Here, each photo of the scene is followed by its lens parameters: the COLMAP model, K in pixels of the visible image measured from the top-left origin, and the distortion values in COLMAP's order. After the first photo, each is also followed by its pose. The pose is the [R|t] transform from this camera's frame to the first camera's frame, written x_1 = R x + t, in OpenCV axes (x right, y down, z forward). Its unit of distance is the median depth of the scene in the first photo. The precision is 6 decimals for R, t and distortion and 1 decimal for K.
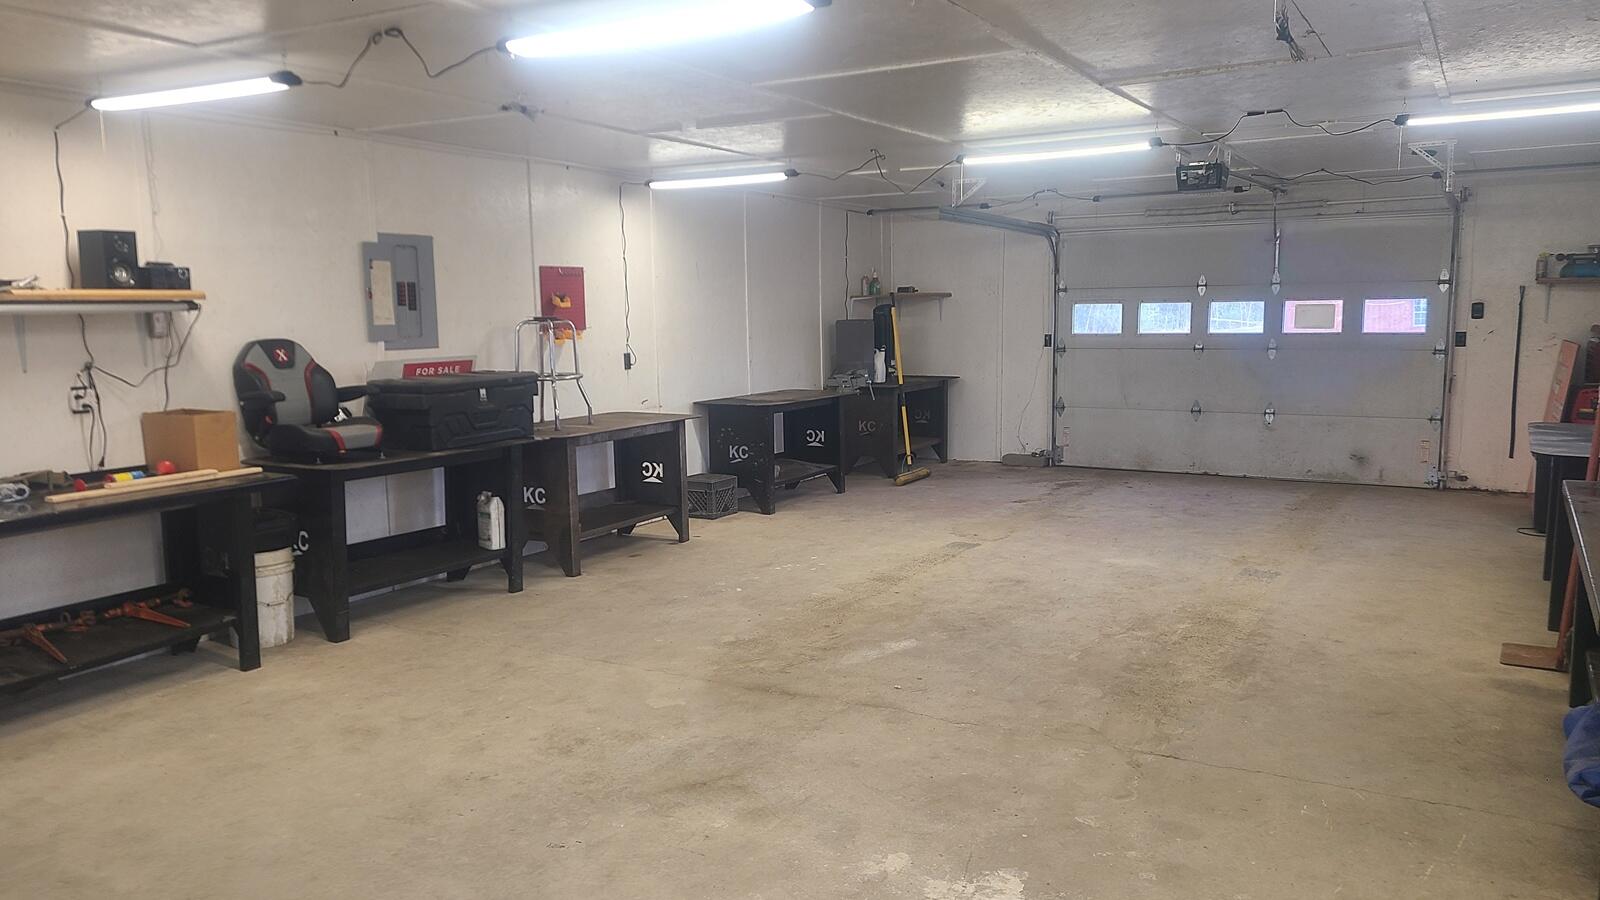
lens RADIAL K [[1190.5, 0, 783.1], [0, 1190.5, 456.4], [0, 0, 1]] dist [0.066430, -0.050752]
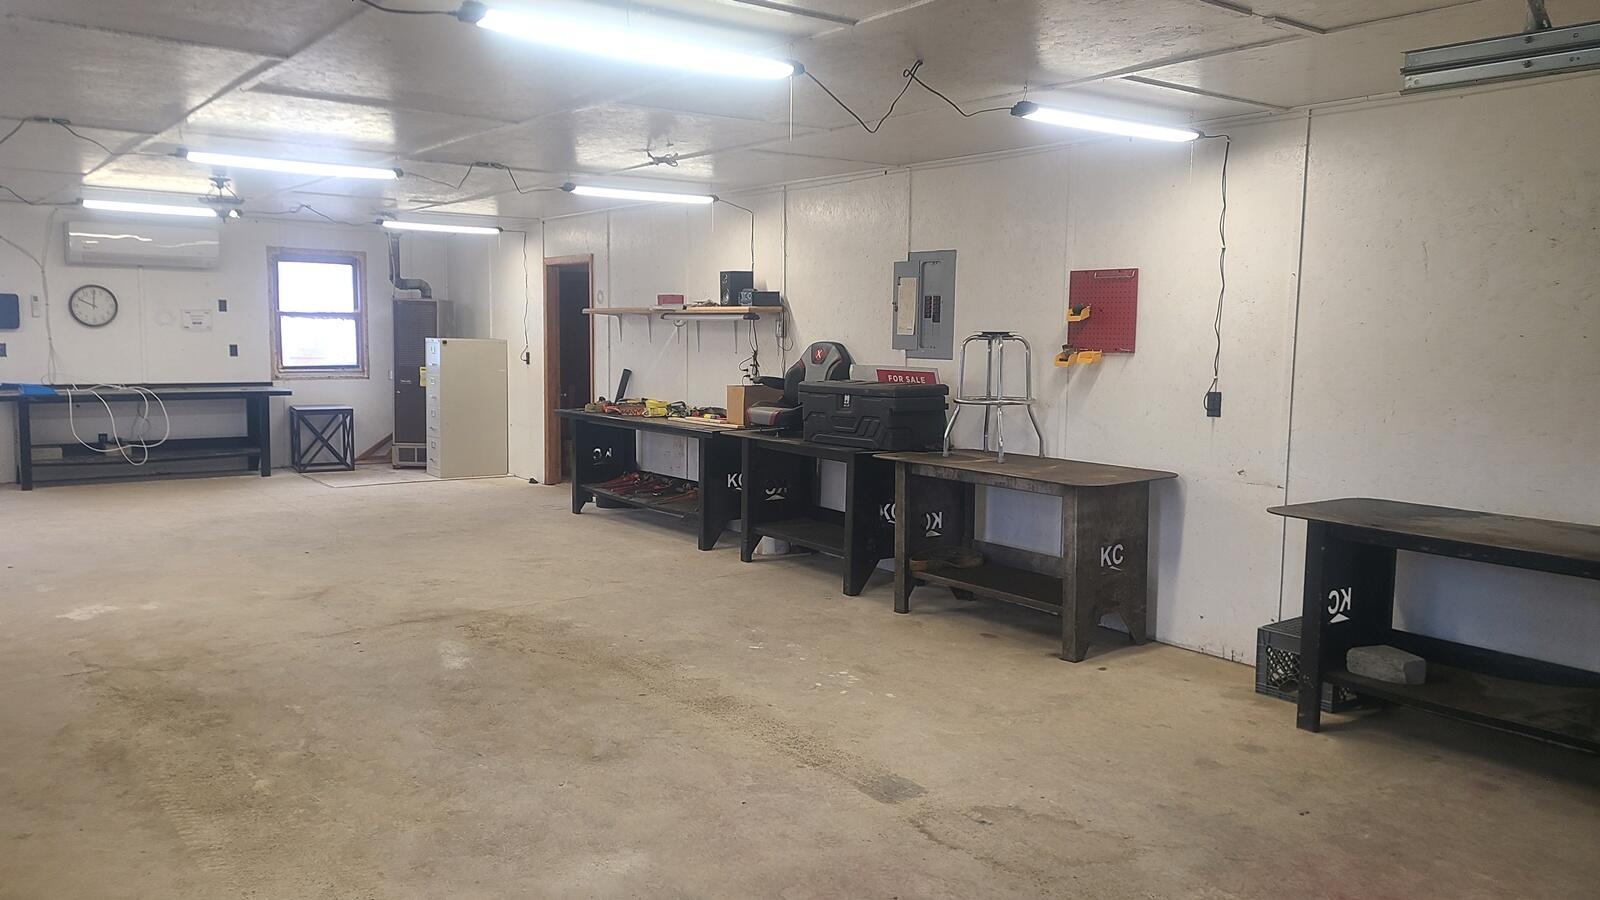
lens RADIAL K [[1190.5, 0, 790.8], [0, 1190.5, 445.9], [0, 0, 1]] dist [0.066430, -0.050752]
pose [[-0.377125, 0.105718, -0.920109, 0.800305], [-0.121264, 0.979275, 0.162219, -0.190224], [0.918189, 0.172753, -0.356489, 1.427274]]
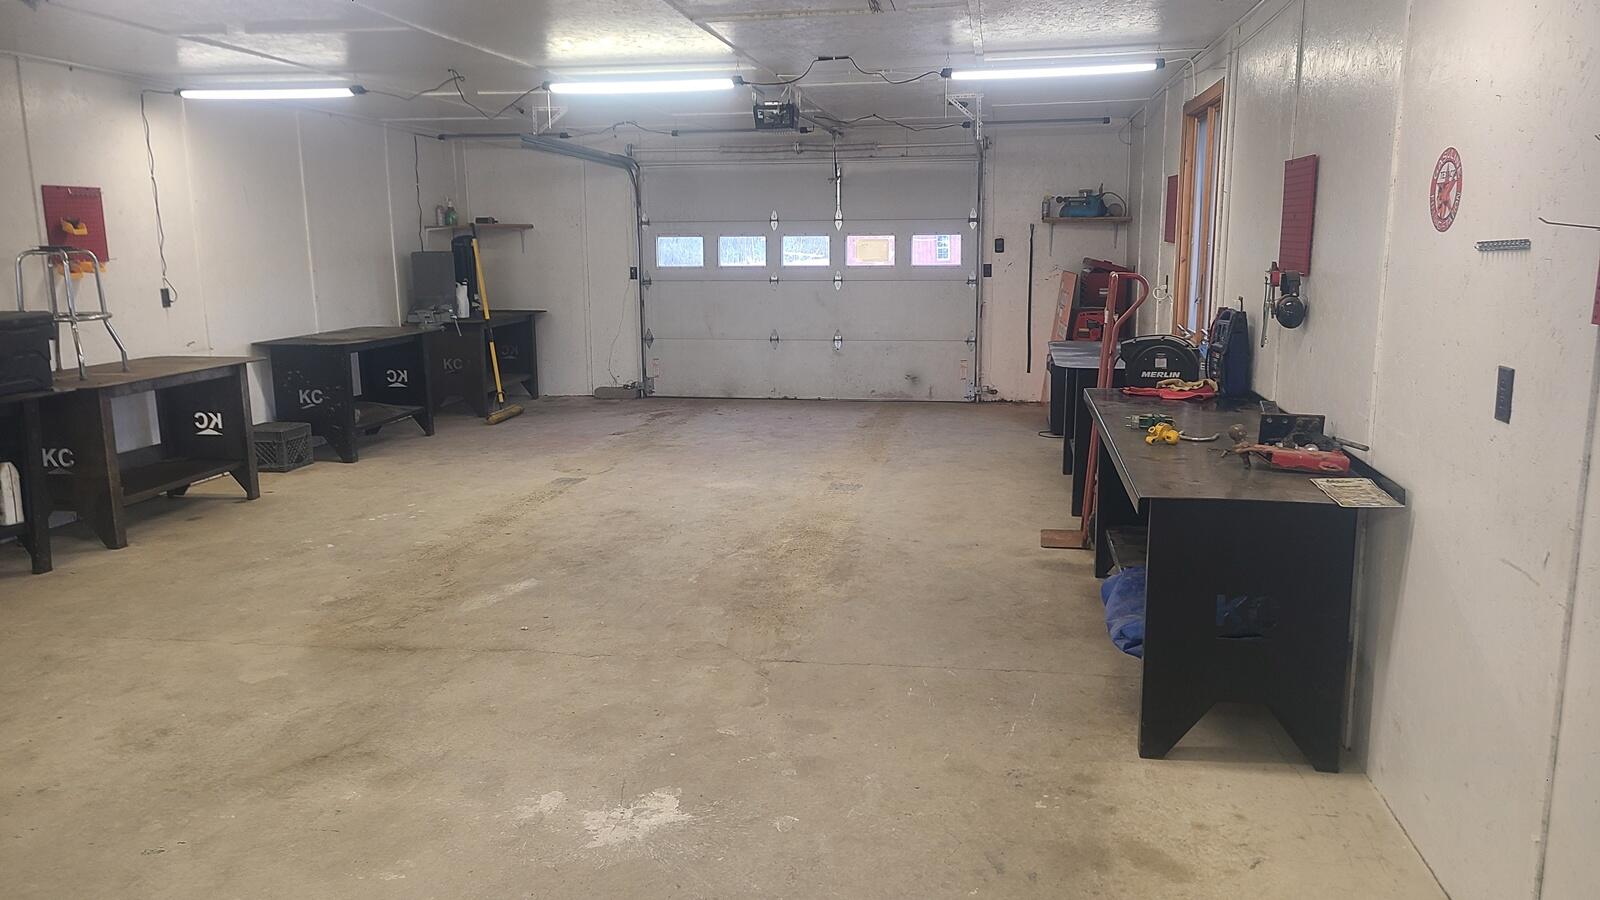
lens RADIAL K [[1190.5, 0, 808.2], [0, 1190.5, 440.7], [0, 0, 1]] dist [0.066430, -0.050752]
pose [[0.930276, -0.057729, 0.362289, -0.027622], [0.042475, 0.997849, 0.049936, 0.000343], [-0.364392, -0.031066, 0.930727, 0.005549]]
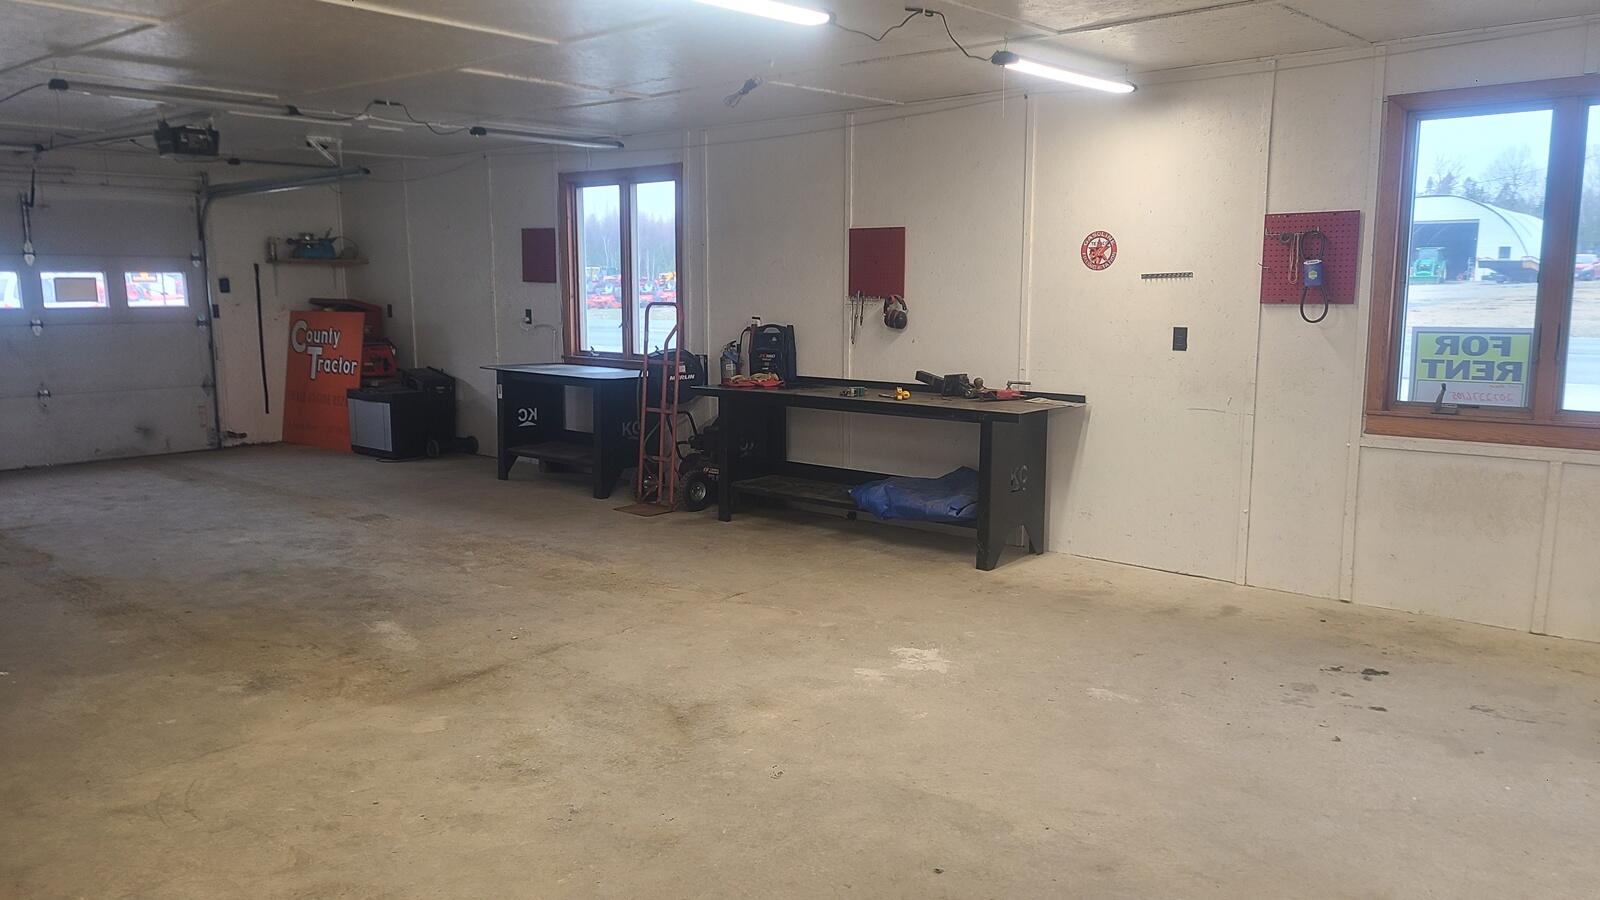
lens RADIAL K [[1190.5, 0, 803.8], [0, 1190.5, 450.2], [0, 0, 1]] dist [0.066430, -0.050752]
pose [[0.182512, -0.126858, 0.974985, -0.677389], [0.121905, 0.986909, 0.105590, -0.035846], [-0.975617, 0.099584, 0.195587, 0.434566]]
